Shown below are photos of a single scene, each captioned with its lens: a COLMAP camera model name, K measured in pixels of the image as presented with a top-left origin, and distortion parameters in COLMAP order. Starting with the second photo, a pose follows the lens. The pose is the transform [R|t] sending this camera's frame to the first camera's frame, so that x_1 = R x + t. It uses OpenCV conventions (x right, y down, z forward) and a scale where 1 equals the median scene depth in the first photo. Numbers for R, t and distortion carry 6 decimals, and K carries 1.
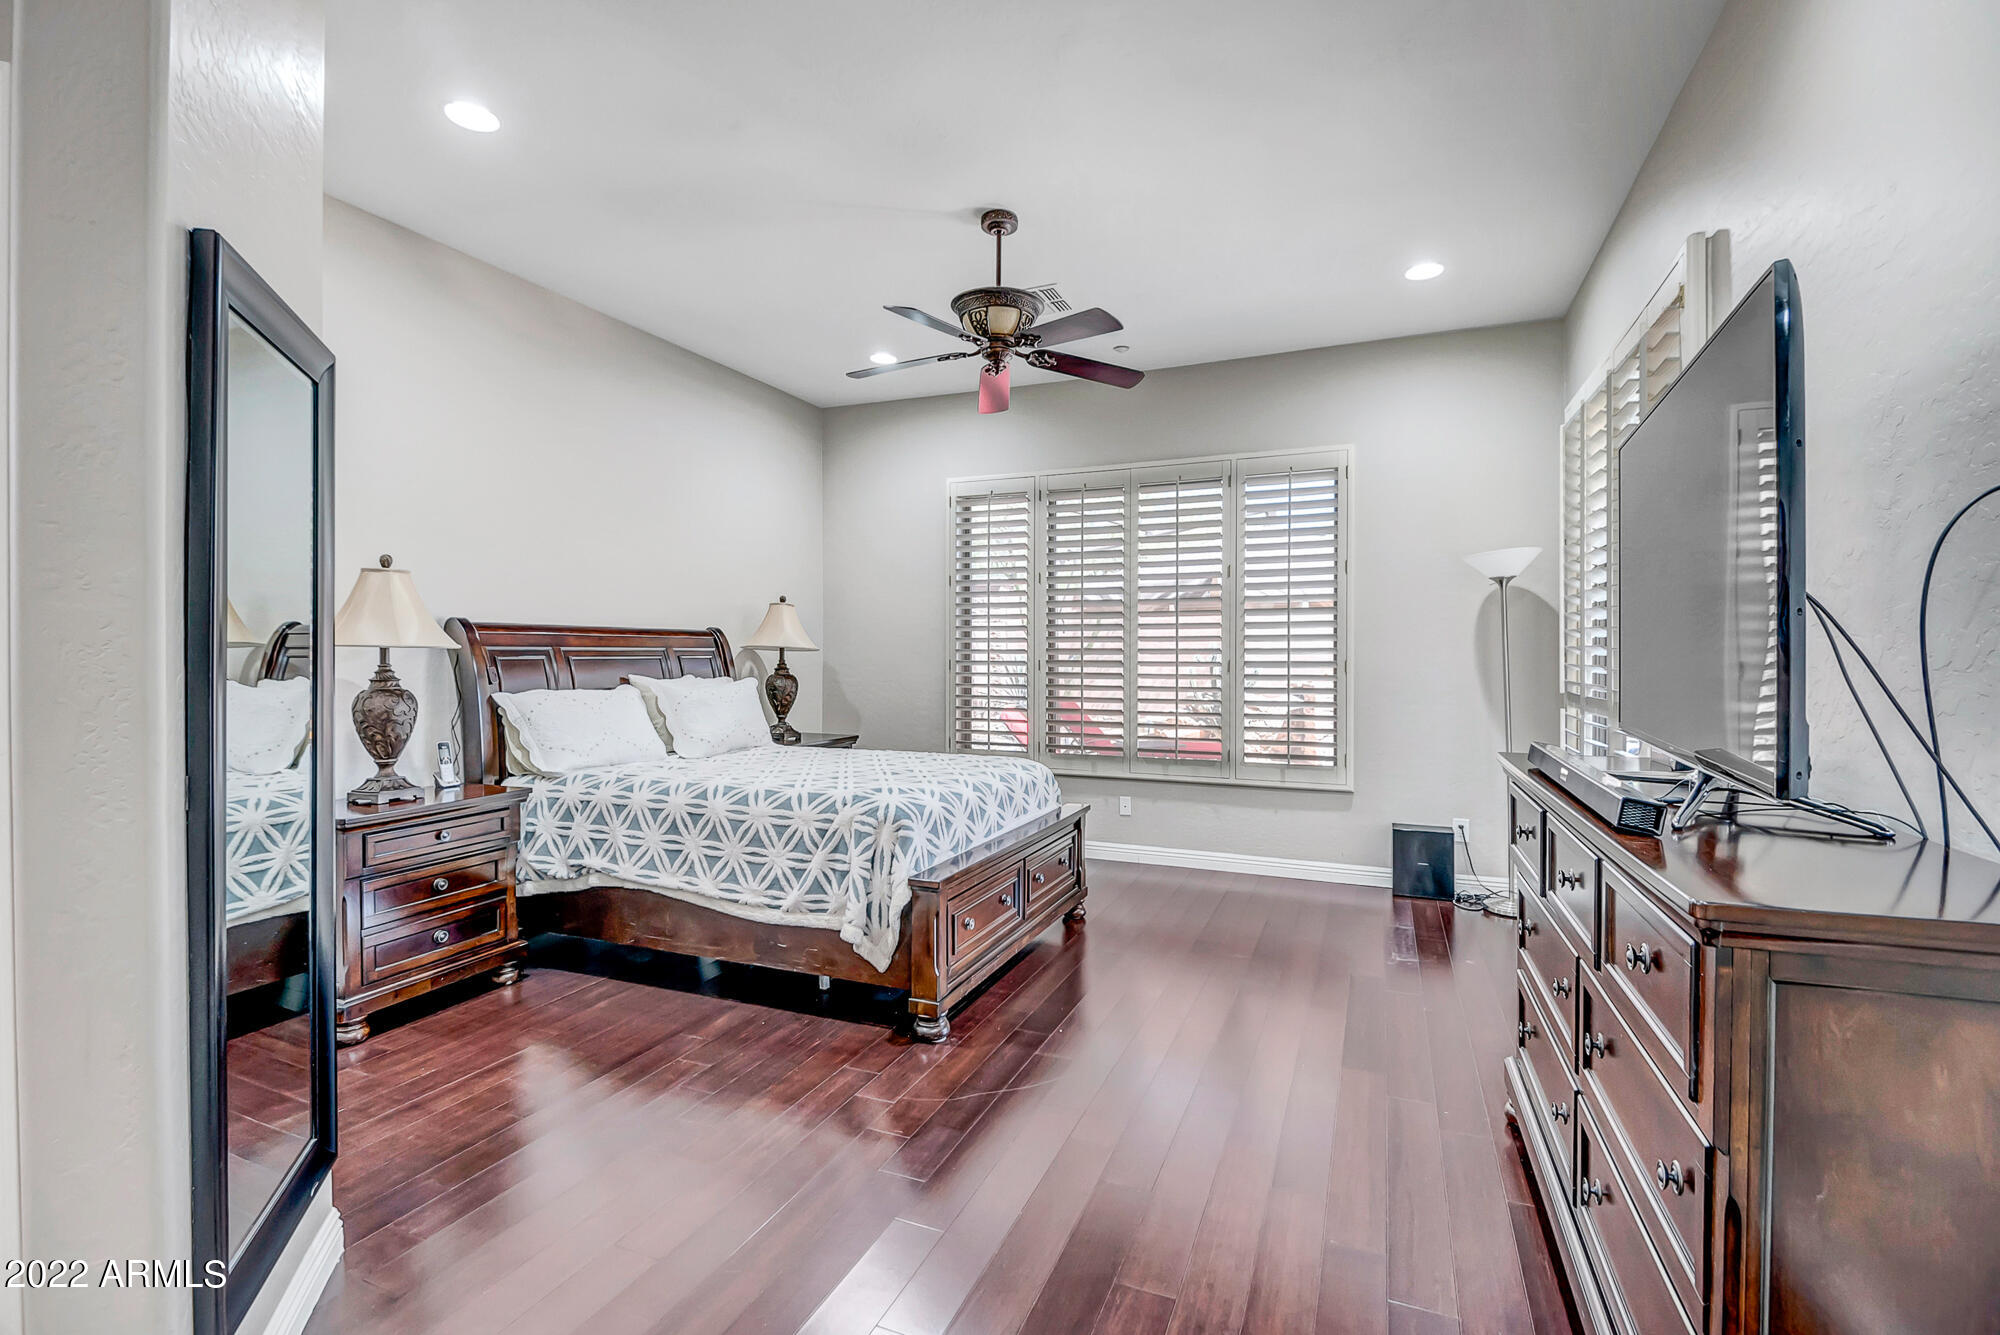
lens RADIAL K [[907.0, 0, 993.1], [0, 907.0, 661.0], [0, 0, 1]] dist [0.023072, -0.019792]
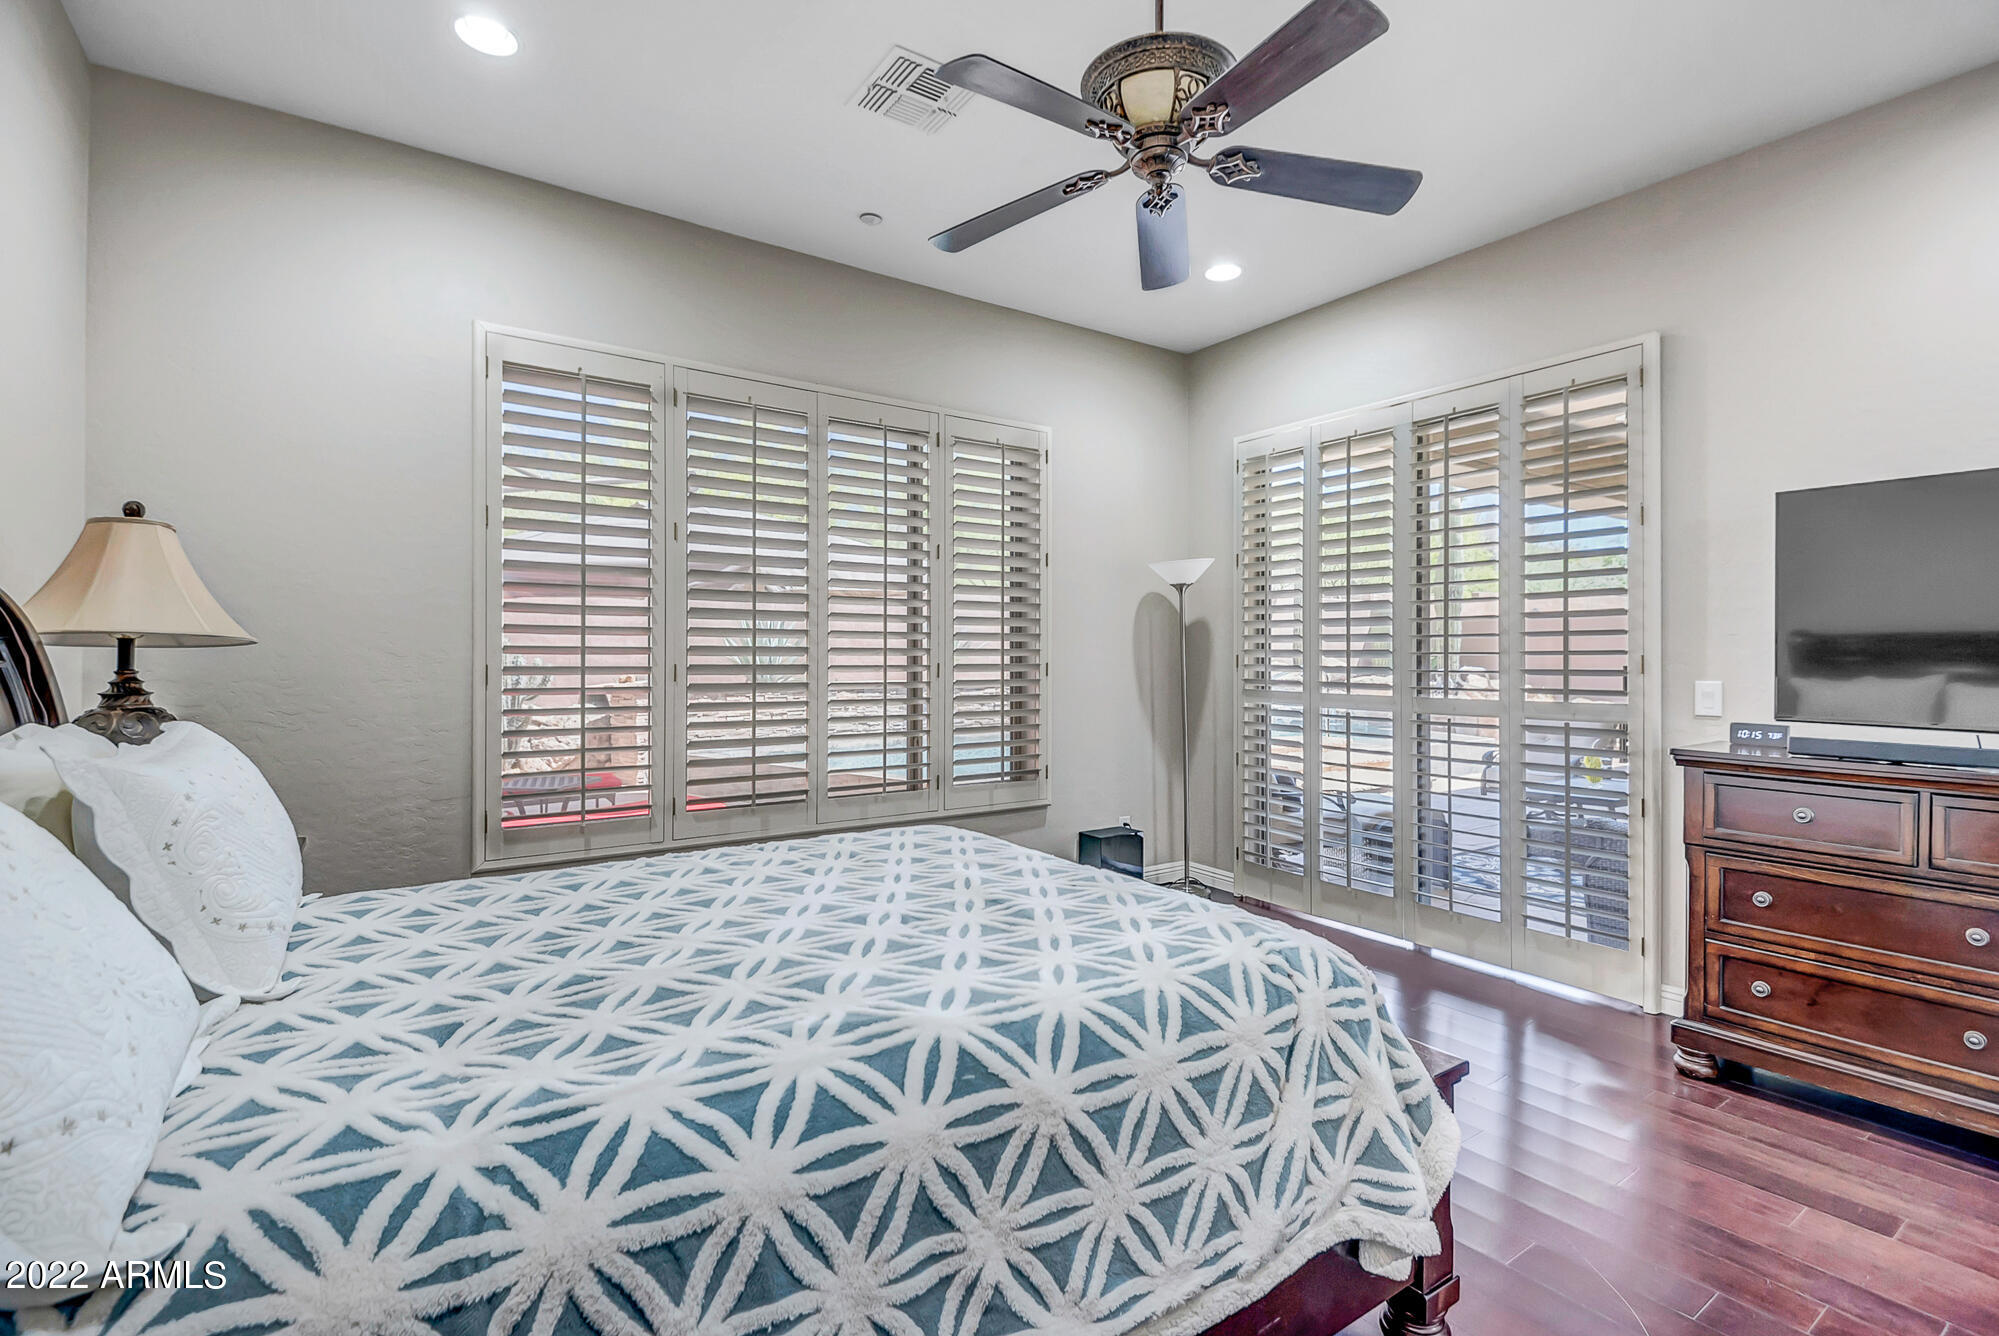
lens RADIAL K [[906.6, 0, 1007.0], [0, 906.6, 667.4], [0, 0, 1]] dist [0.023072, -0.019792]
pose [[0.519075, -0.011395, 0.854653, -0.367896], [0.007231, 0.999934, 0.008941, -0.003777], [-0.854698, 0.001539, 0.519123, 0.502979]]
